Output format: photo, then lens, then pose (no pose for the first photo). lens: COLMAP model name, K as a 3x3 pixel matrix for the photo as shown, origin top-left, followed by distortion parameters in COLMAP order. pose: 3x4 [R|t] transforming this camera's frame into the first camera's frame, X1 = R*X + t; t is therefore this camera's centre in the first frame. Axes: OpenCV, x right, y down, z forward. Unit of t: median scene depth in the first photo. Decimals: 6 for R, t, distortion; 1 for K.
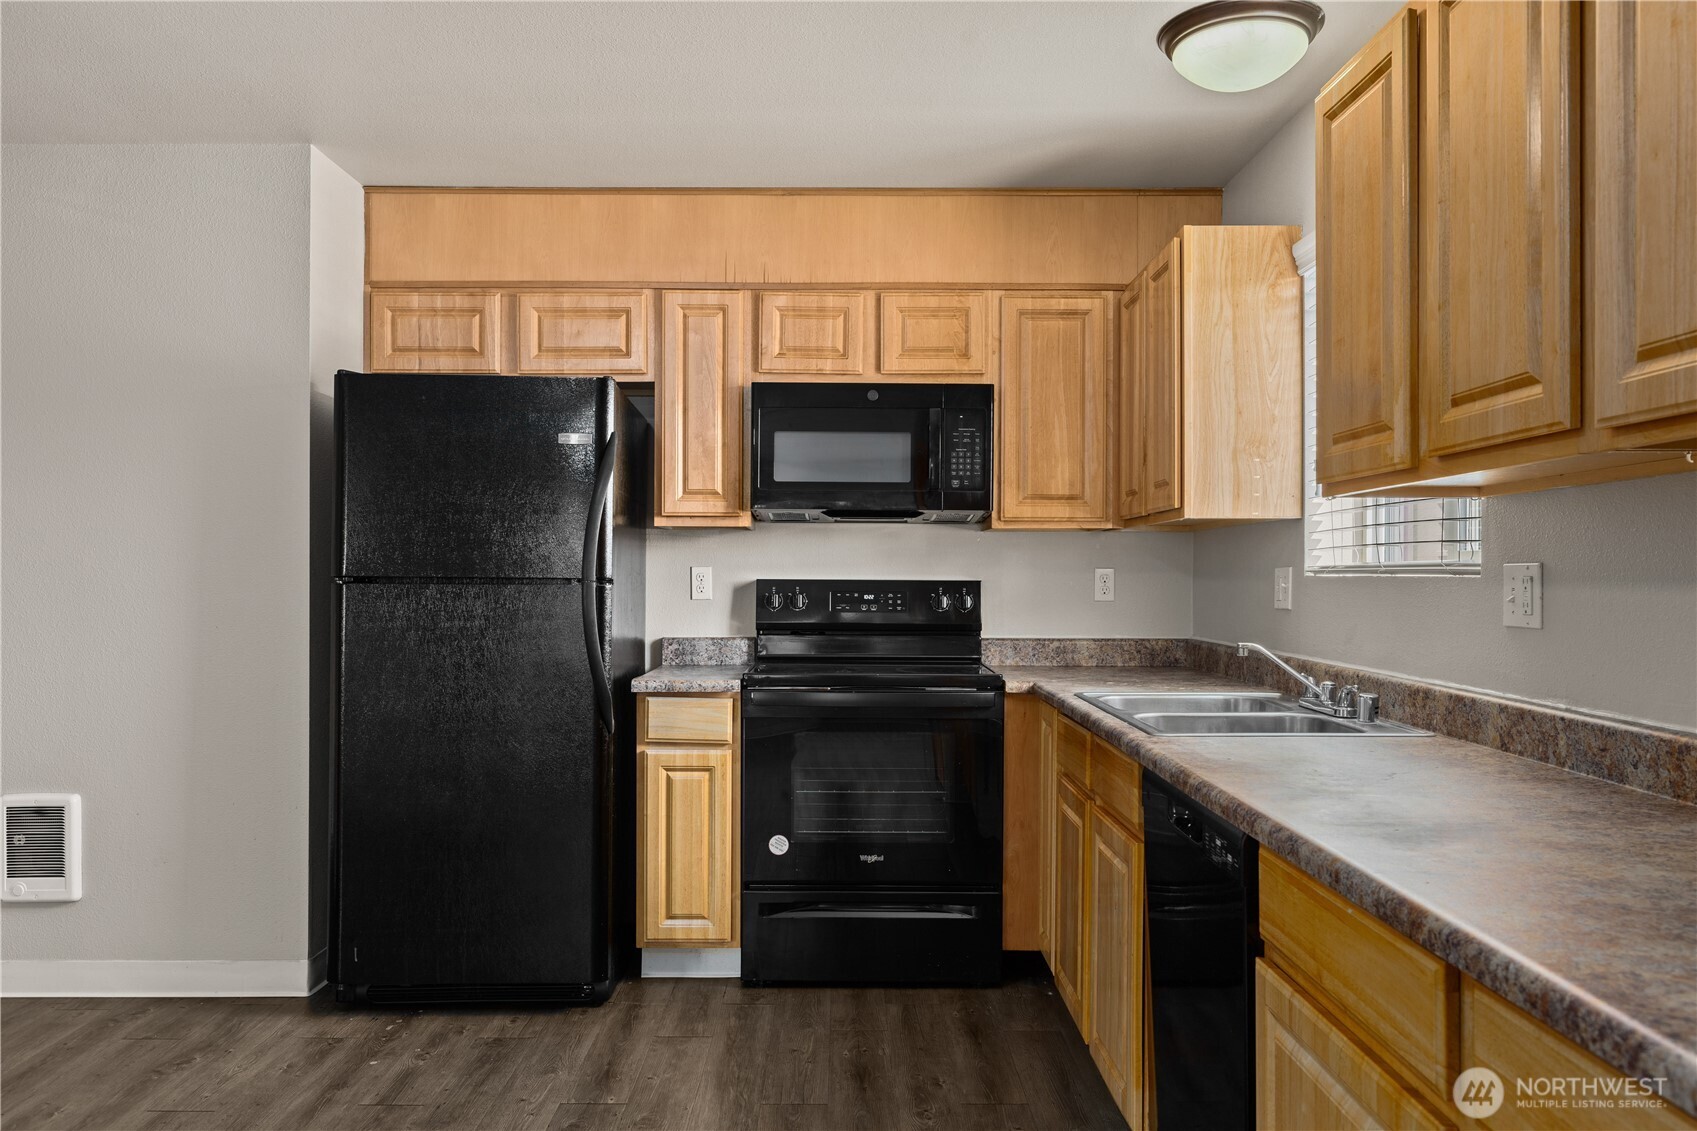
lens RADIAL K [[1231.2, 0, 844.5], [0, 1231.2, 576.9], [0, 0, 1]] dist [0.000923, -0.001881]
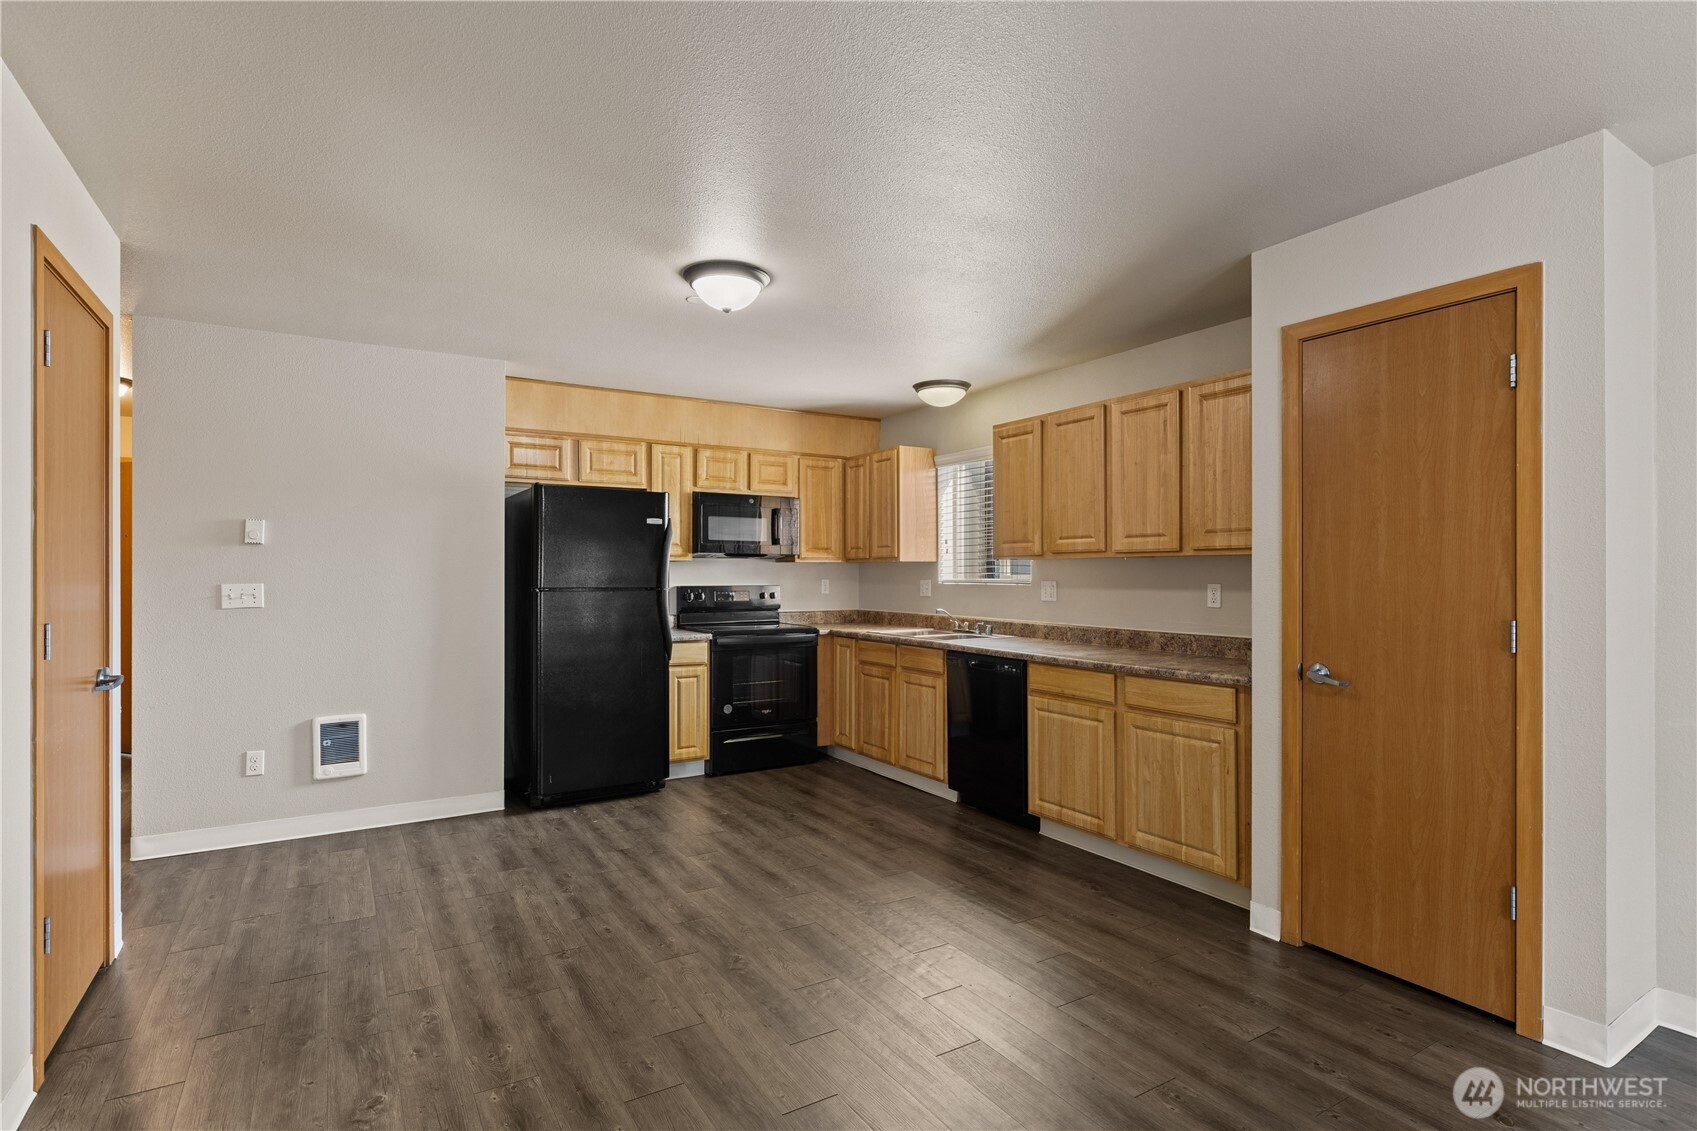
lens RADIAL K [[839.2, 0, 847.1], [0, 839.2, 570.7], [0, 0, 1]] dist [0.001307, -0.000504]
pose [[0.852156, -0.000531, 0.523287, -0.647234], [0.002652, 0.999991, -0.003303, -0.020721], [-0.523281, 0.004203, 0.852150, -0.370773]]
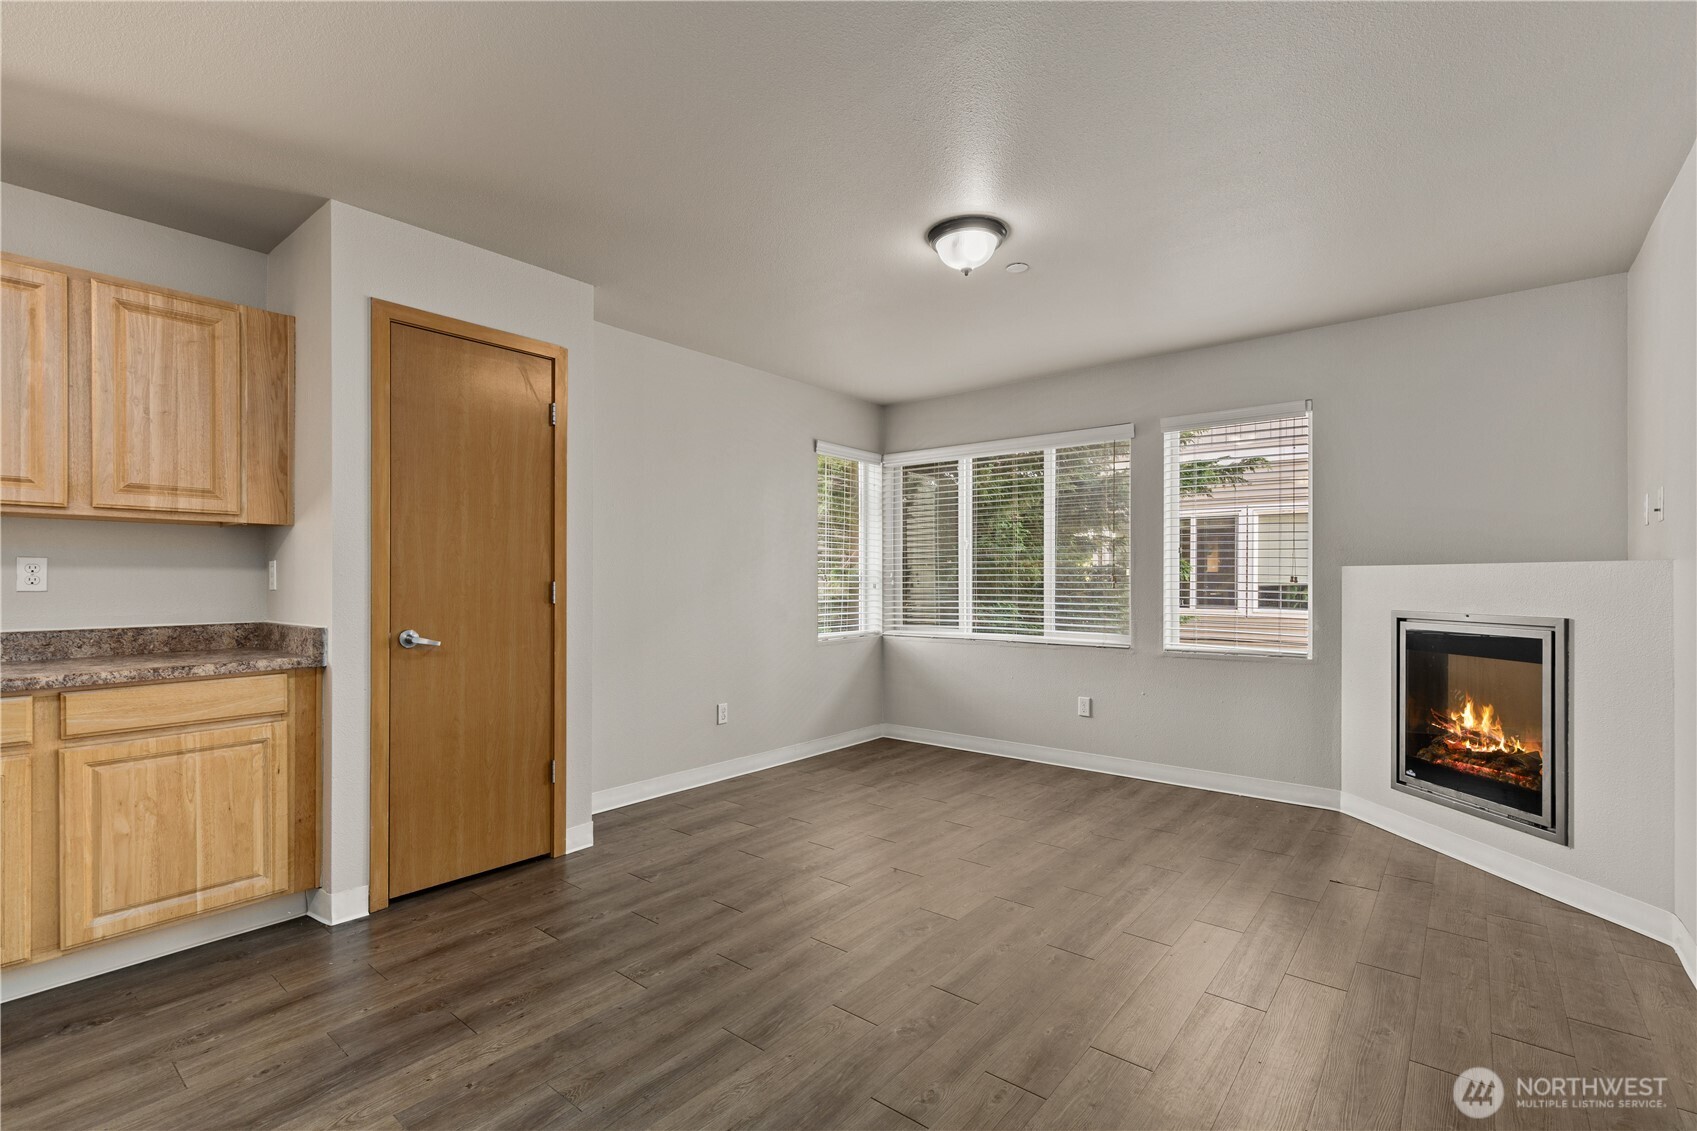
lens RADIAL K [[762.8, 0, 837.4], [0, 762.8, 581.7], [0, 0, 1]] dist [0.008389, -0.001120]
pose [[-0.768405, -0.004340, 0.639949, -0.682652], [-0.000822, 0.999983, 0.005795, 0.011618], [-0.639963, 0.003927, -0.768396, 0.382977]]
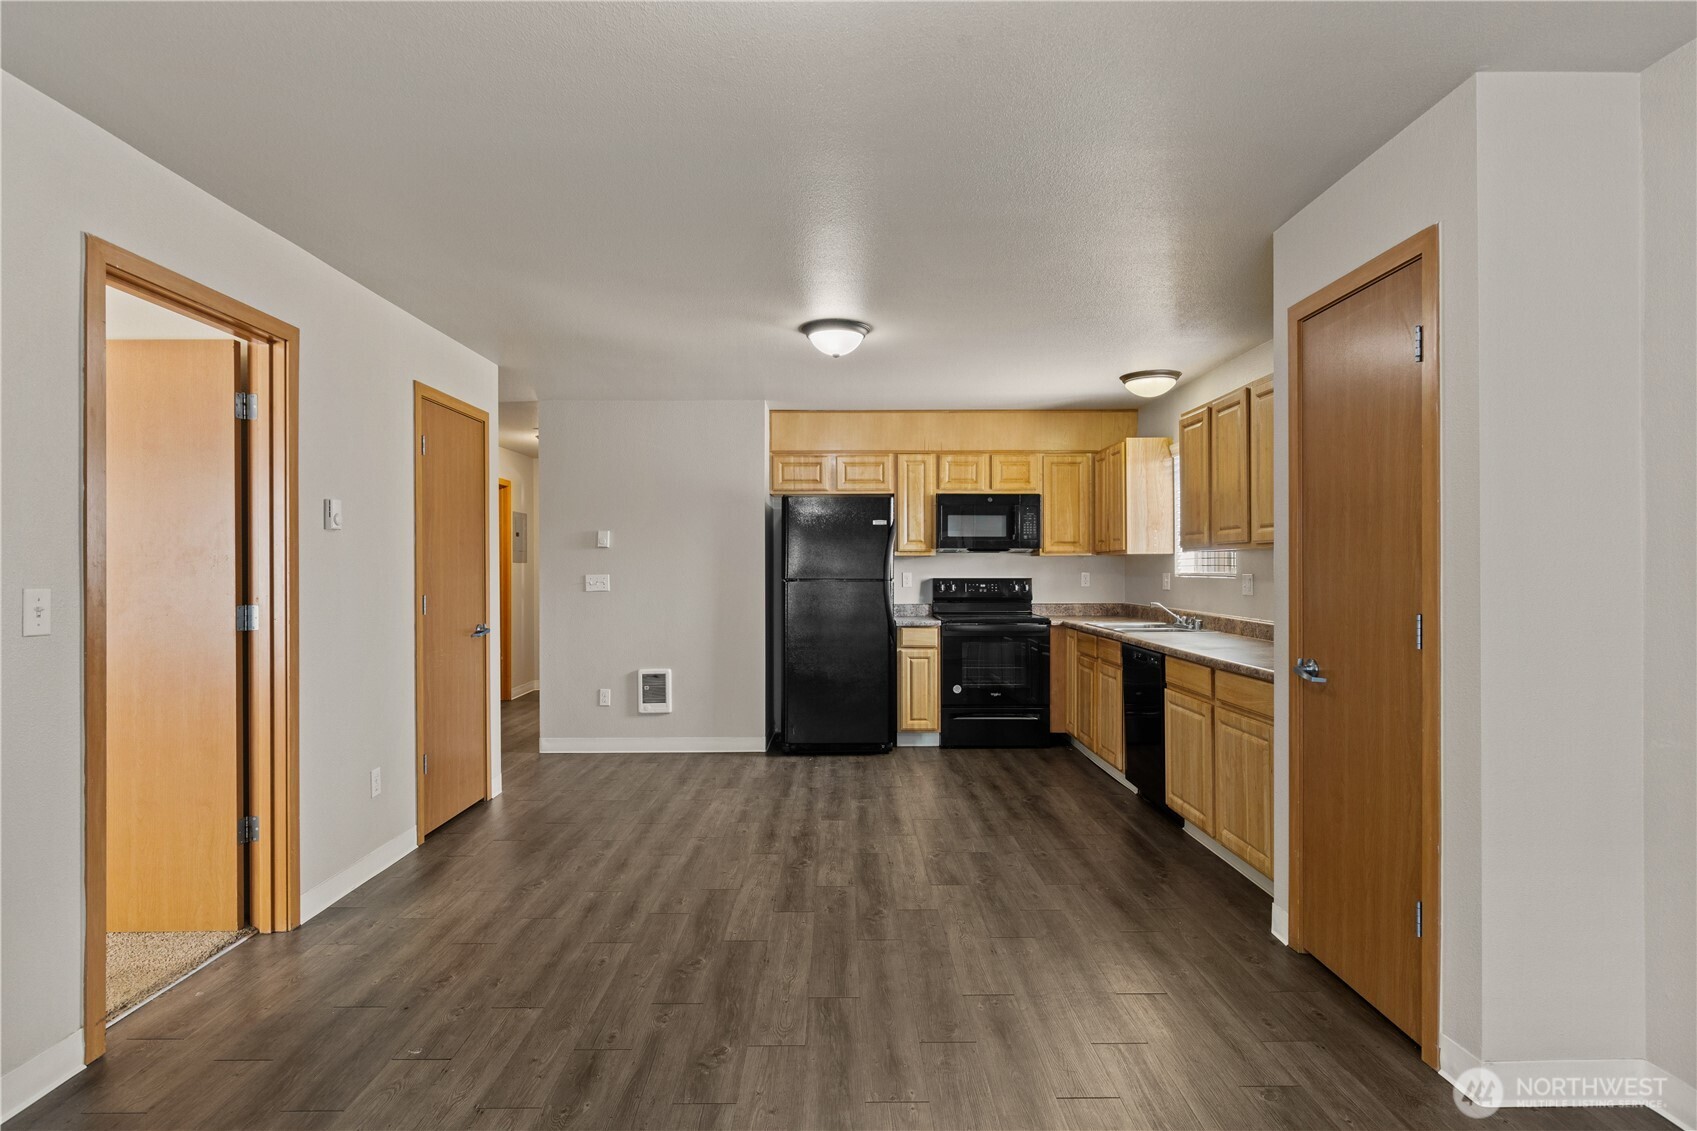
lens RADIAL K [[879.3, 0, 846.5], [0, 879.3, 568.6], [0, 0, 1]] dist [0.003158, -0.000897]
pose [[0.999957, -0.005381, 0.007529, -0.280823], [0.005387, 0.999985, -0.000672, -0.017687], [-0.007526, 0.000713, 0.999971, -0.715785]]
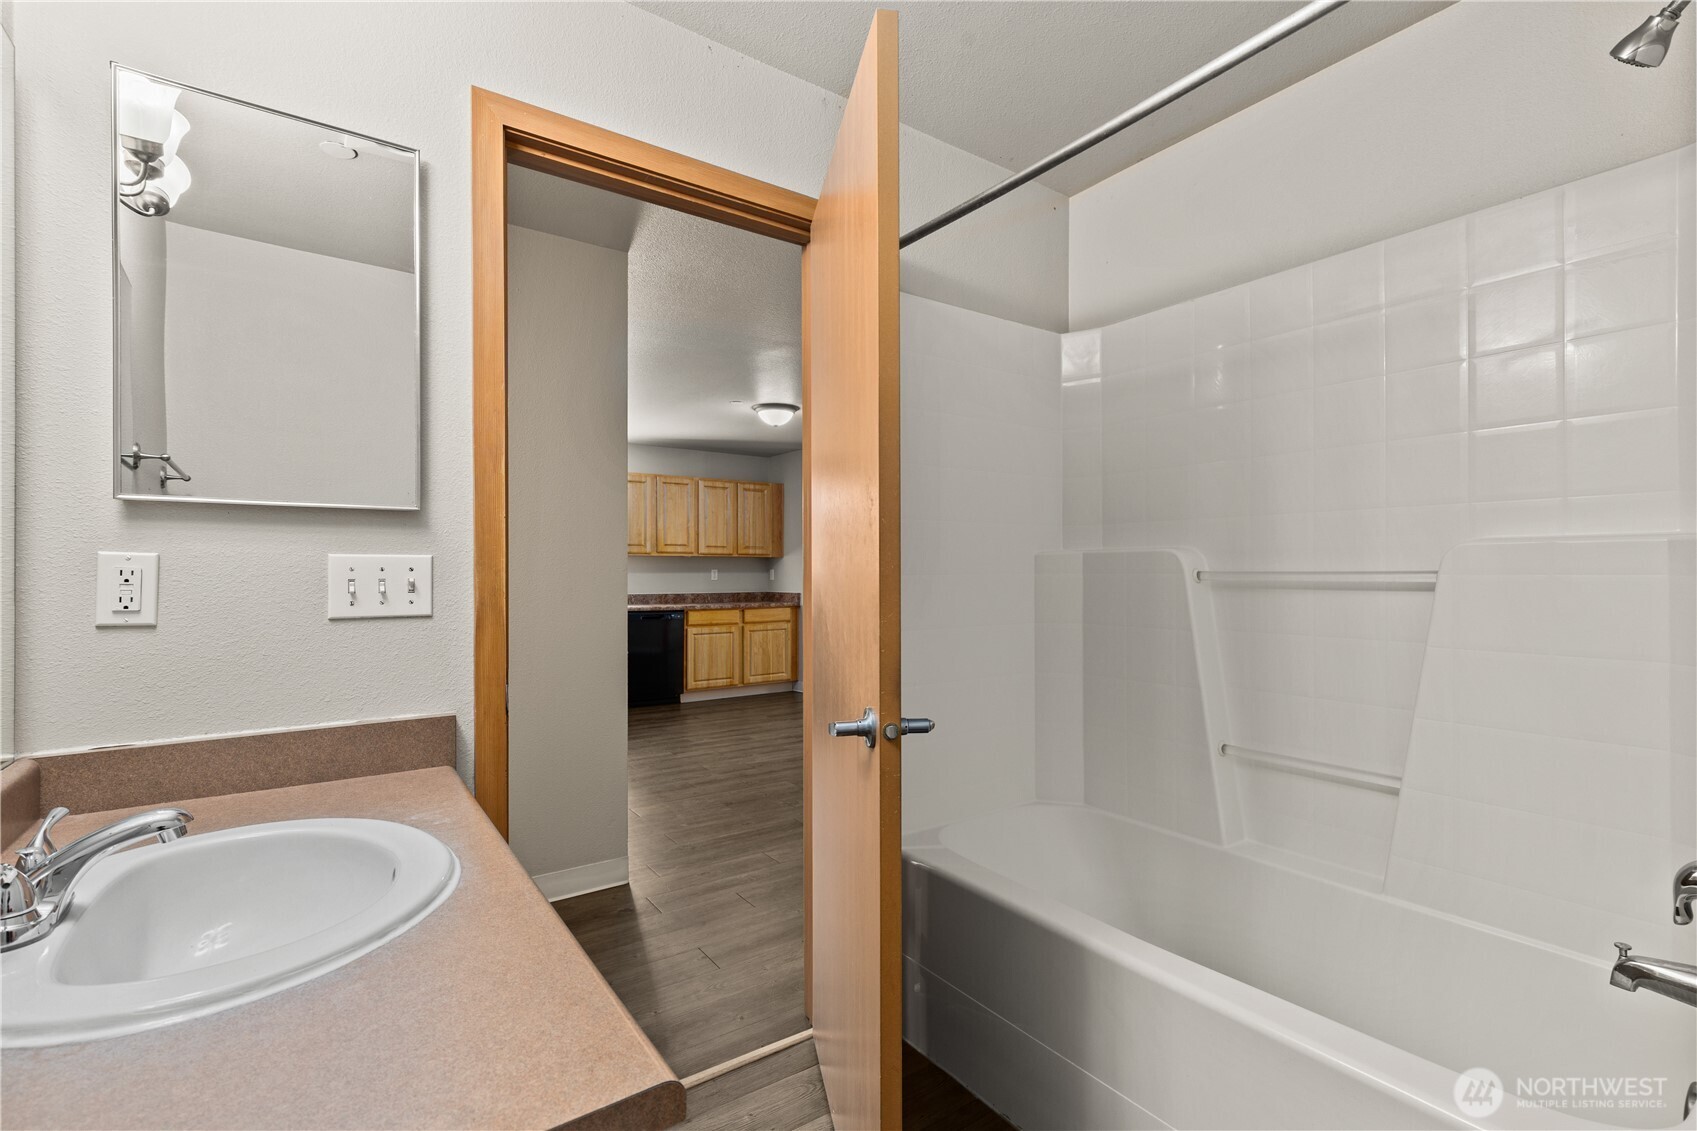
lens RADIAL K [[762.8, 0, 843.3], [0, 762.8, 566.0], [0, 0, 1]] dist [0.008389, -0.001120]
pose [[-0.567456, 0.003143, 0.823398, -1.678545], [0.001590, 0.999995, -0.002721, -0.009432], [-0.823402, -0.000235, -0.567458, 1.252606]]
